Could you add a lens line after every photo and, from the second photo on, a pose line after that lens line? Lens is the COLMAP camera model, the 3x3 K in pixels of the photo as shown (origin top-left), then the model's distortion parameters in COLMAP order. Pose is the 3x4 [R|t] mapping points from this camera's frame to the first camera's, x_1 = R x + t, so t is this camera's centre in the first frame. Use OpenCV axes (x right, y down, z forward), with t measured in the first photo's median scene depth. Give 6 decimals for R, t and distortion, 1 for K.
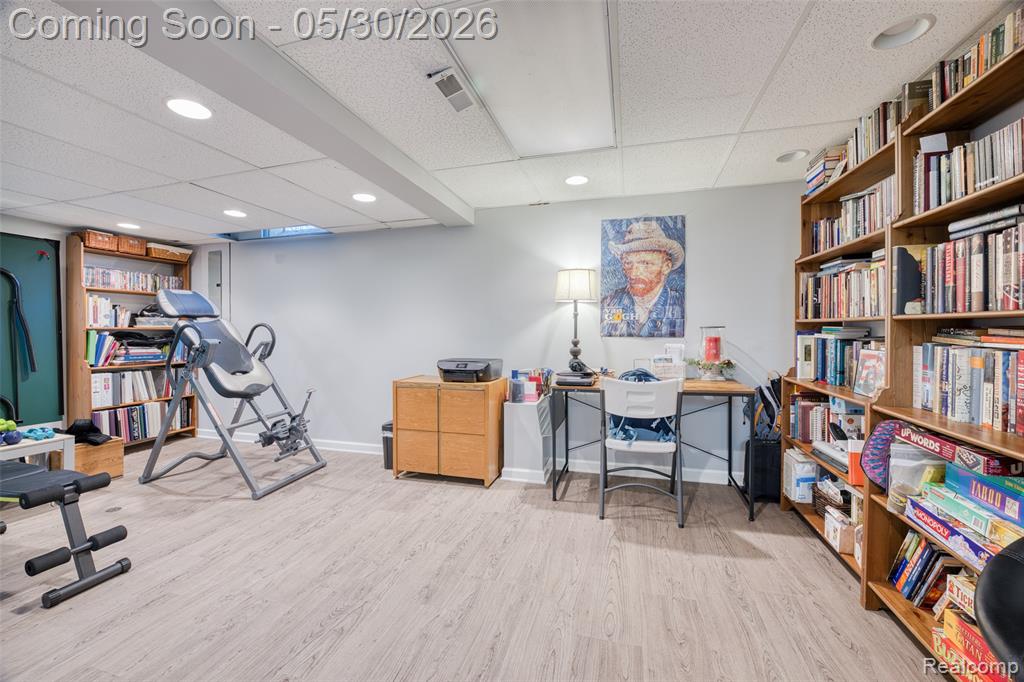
lens RADIAL K [[409.7, 0, 512.7], [0, 409.7, 335.7], [0, 0, 1]] dist [-0.019444, 0.000315]
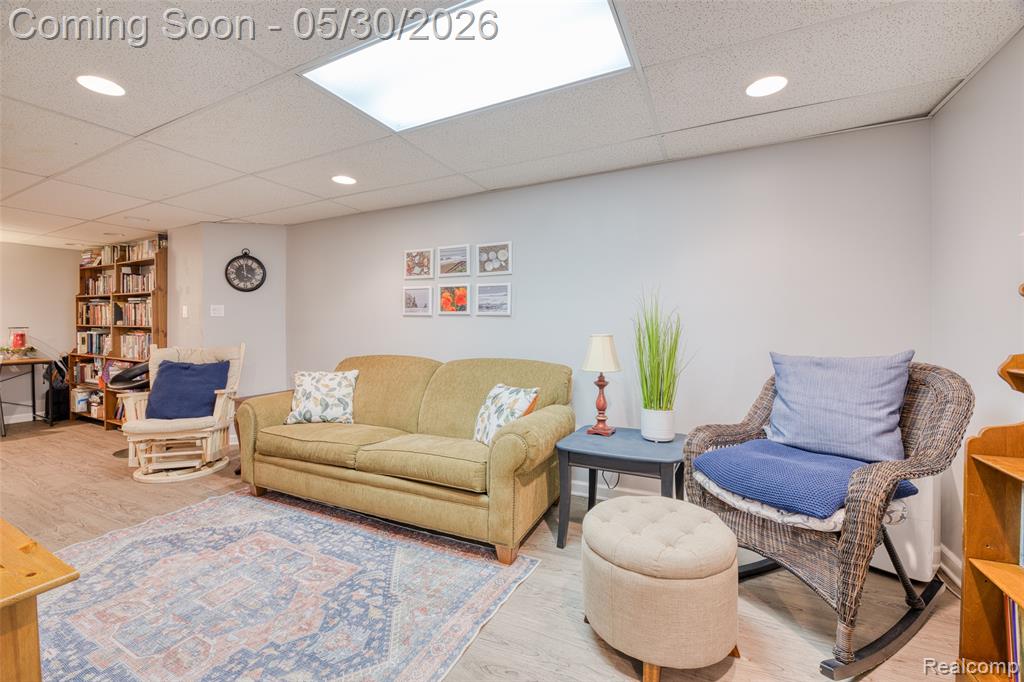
lens RADIAL K [[409.7, 0, 512.7], [0, 409.7, 335.7], [0, 0, 1]] dist [-0.019444, 0.000315]
pose [[0.163058, -0.008641, 0.986579, -0.944834], [0.004377, 0.999958, 0.008035, 0.009705], [-0.986607, 0.003008, 0.163089, -1.512950]]
